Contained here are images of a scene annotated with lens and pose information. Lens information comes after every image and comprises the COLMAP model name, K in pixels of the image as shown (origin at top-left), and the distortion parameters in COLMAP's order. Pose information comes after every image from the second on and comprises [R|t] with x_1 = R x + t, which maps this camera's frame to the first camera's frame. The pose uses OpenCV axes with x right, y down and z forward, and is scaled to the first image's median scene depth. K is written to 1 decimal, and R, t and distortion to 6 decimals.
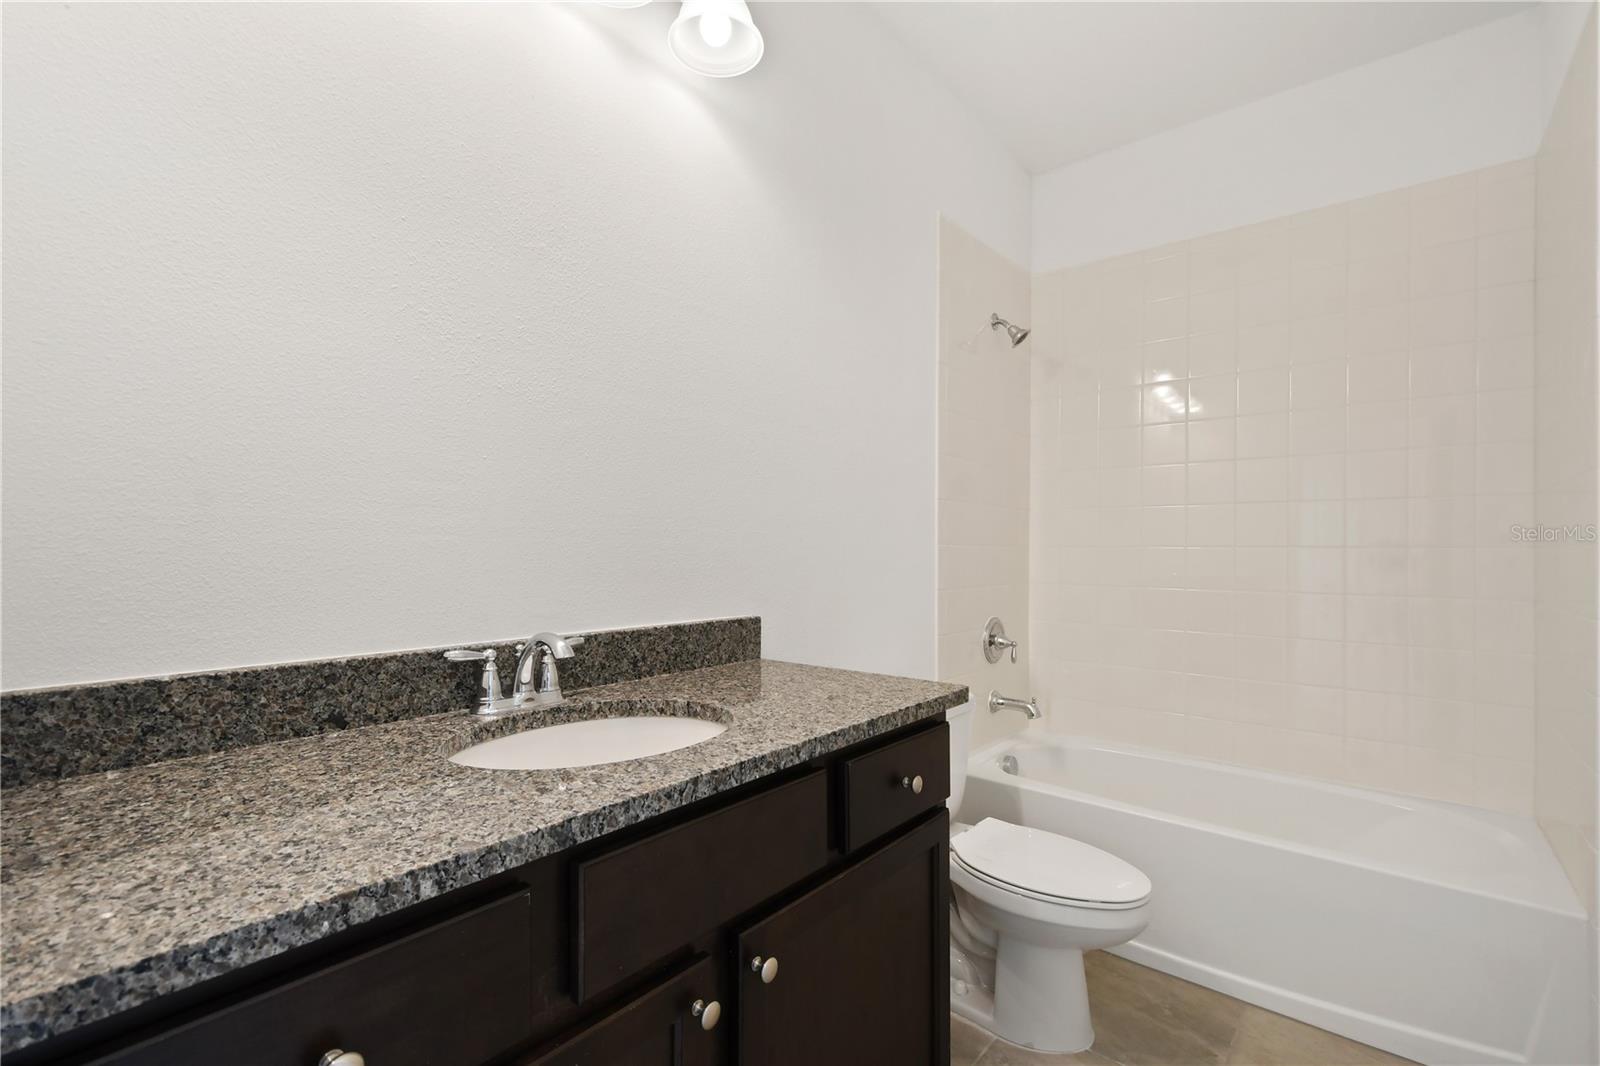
lens RADIAL K [[703.9, 0, 804.6], [0, 703.9, 548.4], [0, 0, 1]] dist [0.020649, -0.008992]
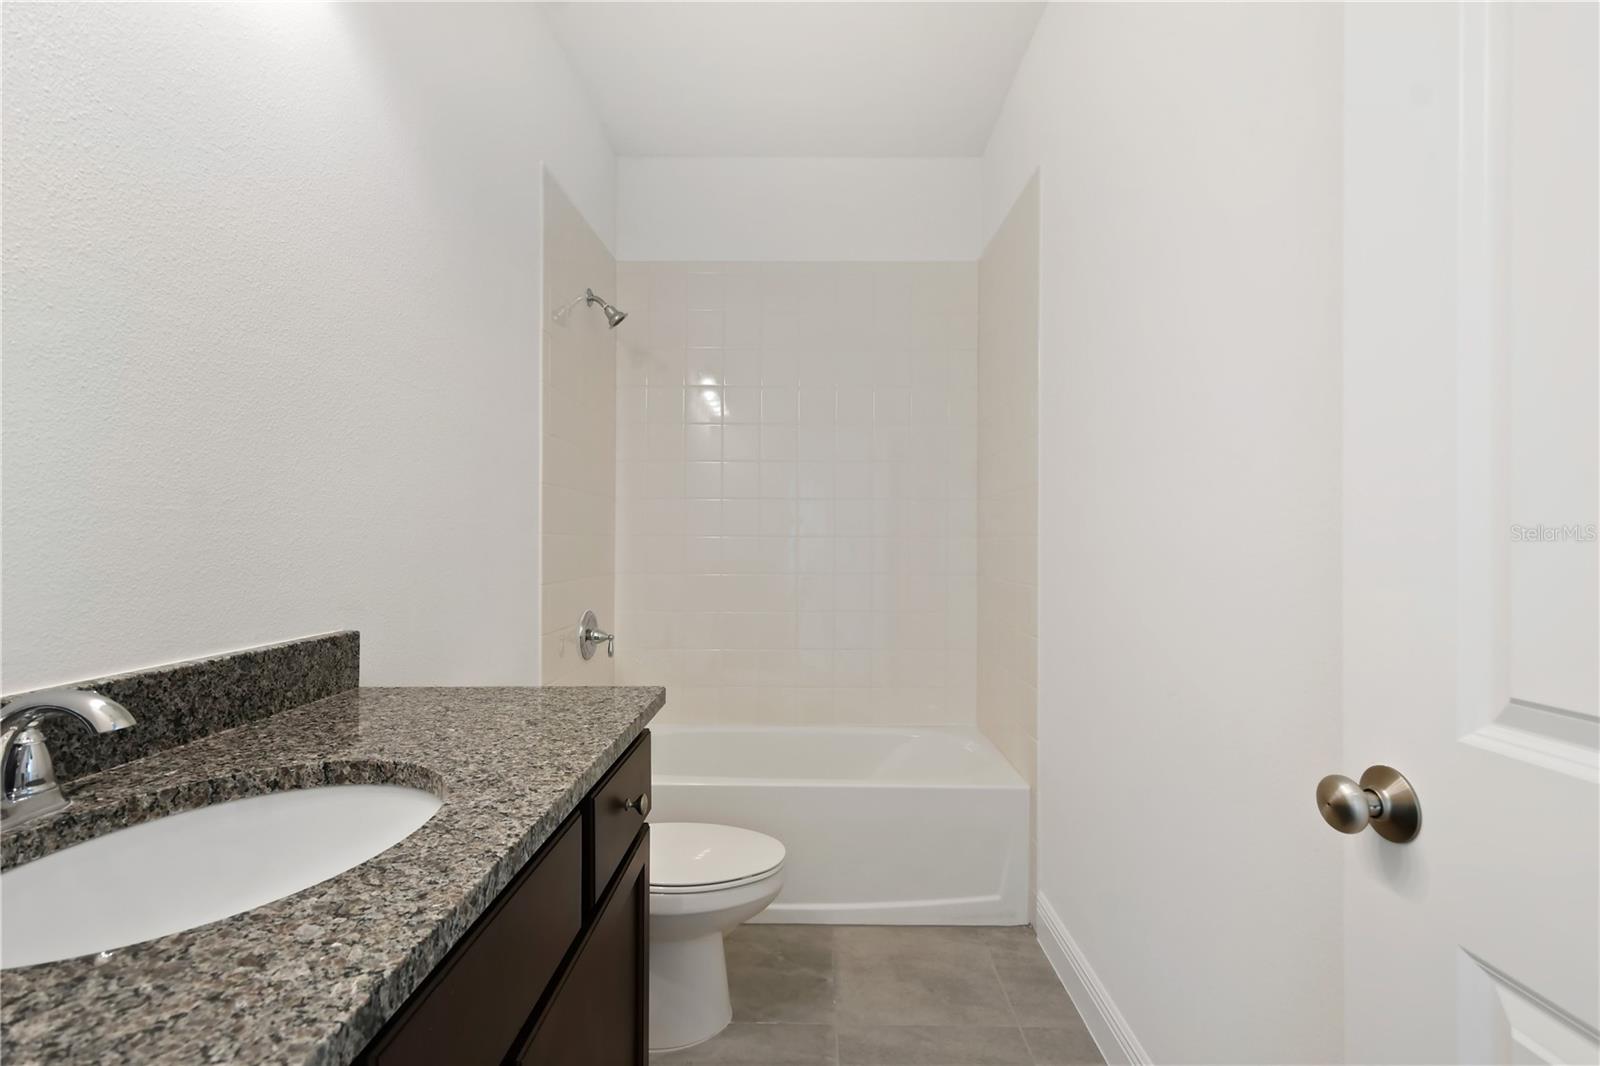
lens RADIAL K [[716.4, 0, 800.4], [0, 716.4, 537.7], [0, 0, 1]] dist [0.022880, -0.009947]
pose [[0.777361, 0.000799, 0.629054, -0.217043], [-0.002154, 0.999997, 0.001391, -0.004098], [-0.629051, -0.002436, 0.777360, 0.139135]]
